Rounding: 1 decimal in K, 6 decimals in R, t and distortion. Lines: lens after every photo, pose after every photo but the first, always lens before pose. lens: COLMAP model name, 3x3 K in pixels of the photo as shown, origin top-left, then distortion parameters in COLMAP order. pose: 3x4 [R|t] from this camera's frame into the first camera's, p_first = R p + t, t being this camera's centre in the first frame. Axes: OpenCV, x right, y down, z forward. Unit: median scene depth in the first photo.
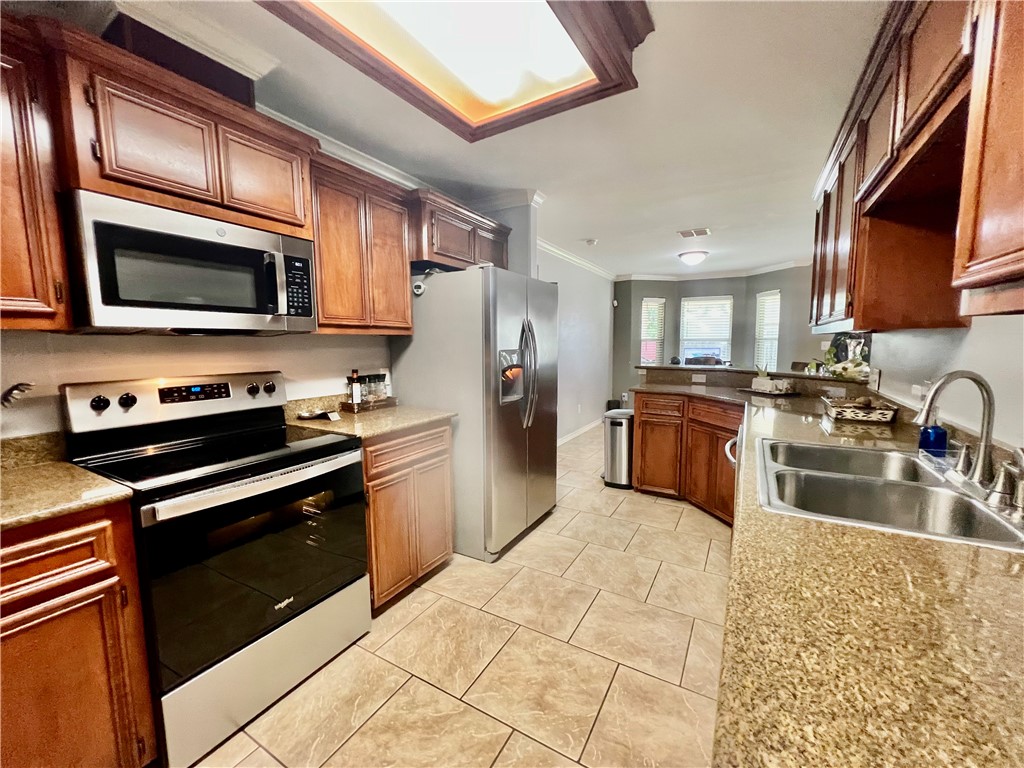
lens RADIAL K [[412.5, 0, 512.0], [0, 412.5, 384.0], [0, 0, 1]] dist [-0.000792, -0.000099]
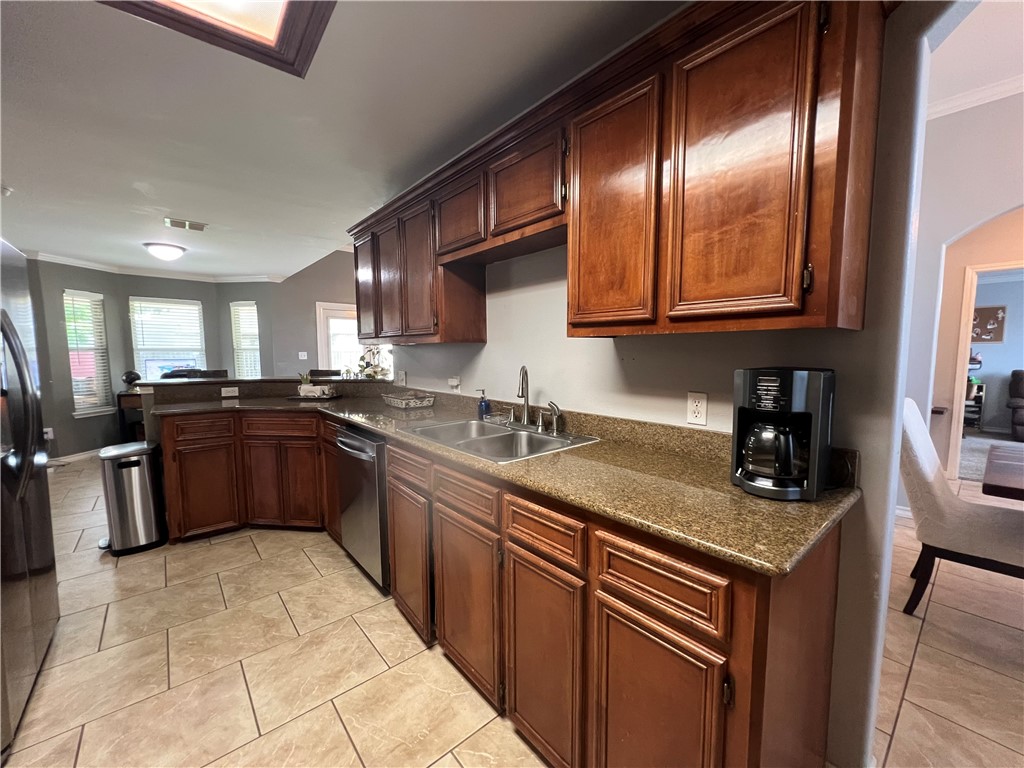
lens RADIAL K [[412.5, 0, 512.0], [0, 412.5, 384.0], [0, 0, 1]] dist [-0.000792, -0.000099]
pose [[0.327799, -0.069061, 0.942220, -0.241650], [0.094694, 0.994704, 0.039964, -0.010531], [-0.939990, 0.076122, 0.332602, 0.150427]]
